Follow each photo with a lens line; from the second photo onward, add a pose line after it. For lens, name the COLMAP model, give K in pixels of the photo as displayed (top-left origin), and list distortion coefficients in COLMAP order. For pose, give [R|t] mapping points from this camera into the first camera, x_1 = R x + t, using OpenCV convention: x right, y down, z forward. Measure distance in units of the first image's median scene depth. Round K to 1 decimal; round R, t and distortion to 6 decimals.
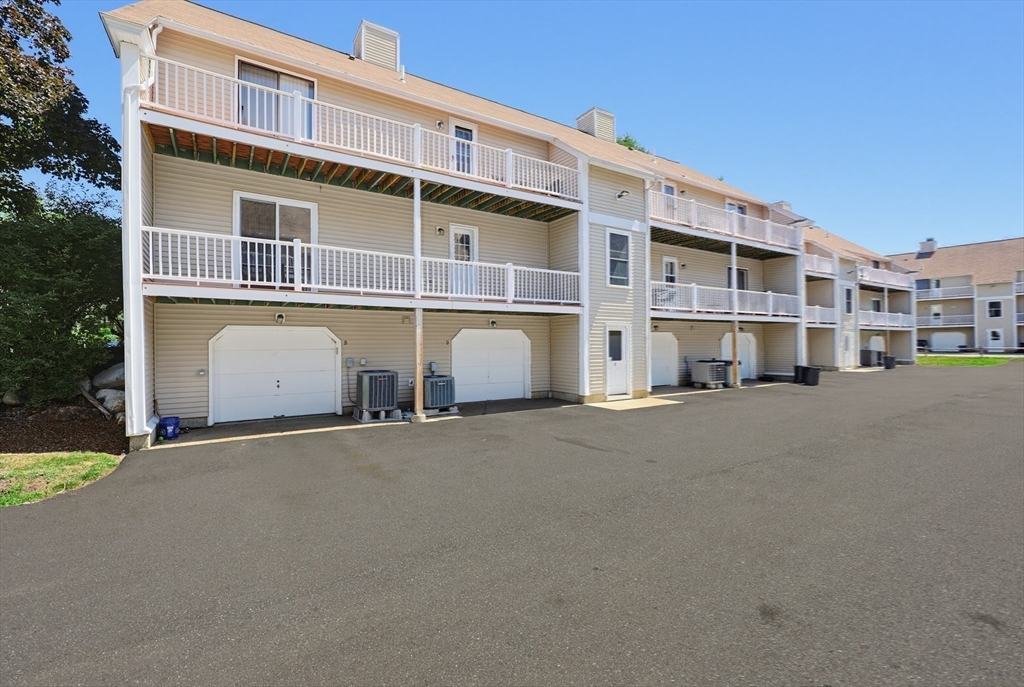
lens RADIAL K [[441.5, 0, 511.9], [0, 441.5, 337.9], [0, 0, 1]] dist [0.002385, -0.000833]
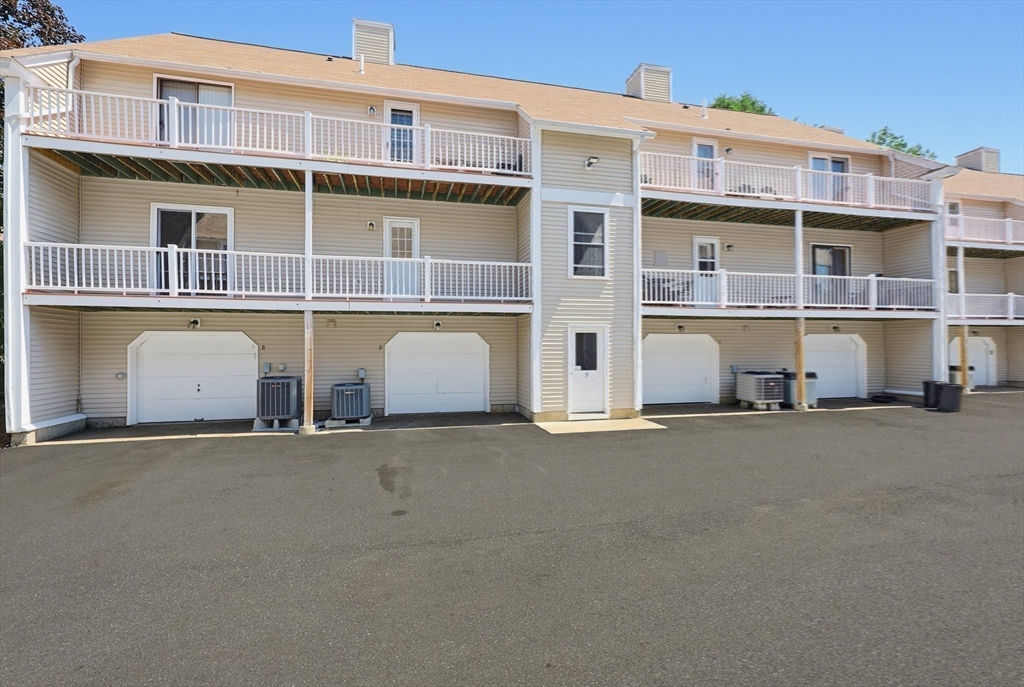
lens RADIAL K [[441.5, 0, 513.9], [0, 441.5, 344.2], [0, 0, 1]] dist [0.002385, -0.000833]
pose [[0.944886, 0.001807, -0.327393, 0.373742], [0.001705, 0.999944, 0.010438, -0.004874], [0.327394, -0.010421, 0.944831, 0.199594]]
